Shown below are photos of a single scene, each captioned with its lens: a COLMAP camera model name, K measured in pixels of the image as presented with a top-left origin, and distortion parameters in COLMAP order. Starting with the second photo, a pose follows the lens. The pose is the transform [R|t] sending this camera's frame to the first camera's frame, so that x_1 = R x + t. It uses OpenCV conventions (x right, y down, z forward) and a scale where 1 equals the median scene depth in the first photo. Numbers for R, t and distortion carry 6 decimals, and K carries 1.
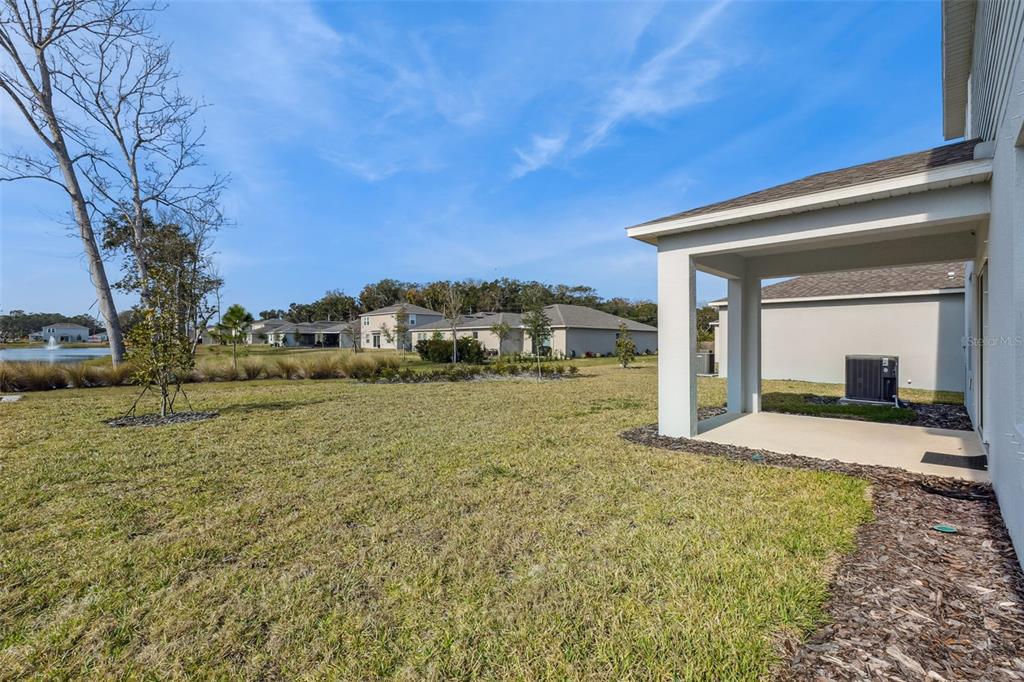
lens RADIAL K [[439.1, 0, 512.0], [0, 439.1, 341.0], [0, 0, 1]] dist [0.002484, 0.000435]
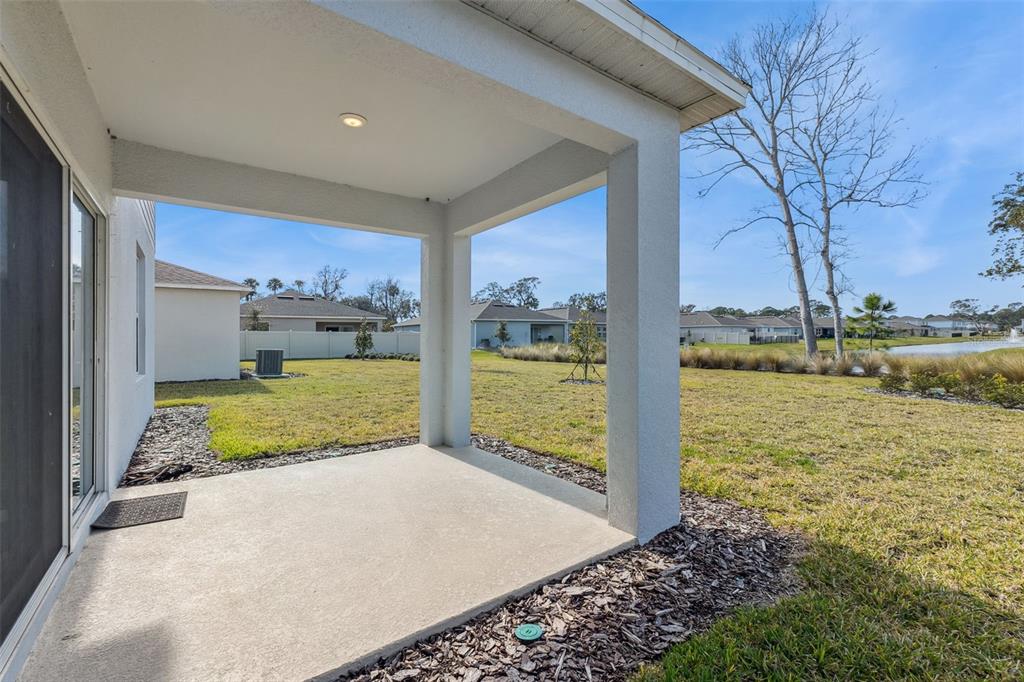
lens RADIAL K [[433.0, 0, 512.0], [0, 433.0, 341.0], [0, 0, 1]] dist [-0.001423, -0.000195]
pose [[-0.153912, 0.000448, -0.988085, 0.376282], [0.011785, 0.999930, -0.001382, 0.007640], [0.988014, -0.011857, -0.153906, 0.400058]]
